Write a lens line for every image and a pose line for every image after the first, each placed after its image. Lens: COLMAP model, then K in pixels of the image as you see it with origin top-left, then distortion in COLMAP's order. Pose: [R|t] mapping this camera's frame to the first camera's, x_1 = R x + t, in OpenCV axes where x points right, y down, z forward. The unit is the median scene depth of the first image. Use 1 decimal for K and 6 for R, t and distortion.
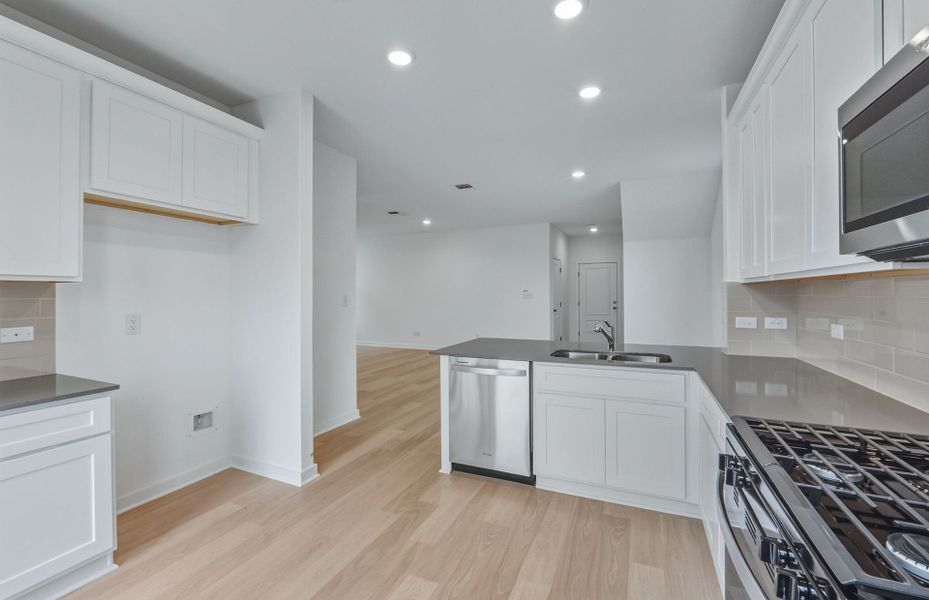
lens RADIAL K [[390.4, 0, 467.3], [0, 390.4, 293.0], [0, 0, 1]] dist [-0.006829, -0.000319]
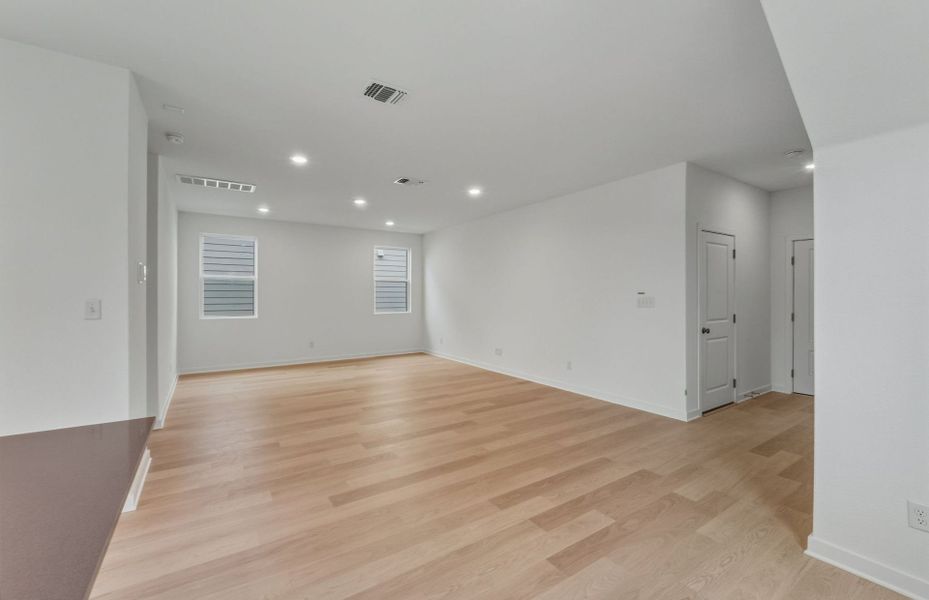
lens RADIAL K [[390.4, 0, 467.3], [0, 390.4, 293.0], [0, 0, 1]] dist [-0.006829, -0.000319]
pose [[0.848648, 0.001401, -0.528956, 0.704881], [-0.002379, 0.999996, -0.001168, -0.012140], [0.528952, 0.002250, 0.848649, 1.204060]]
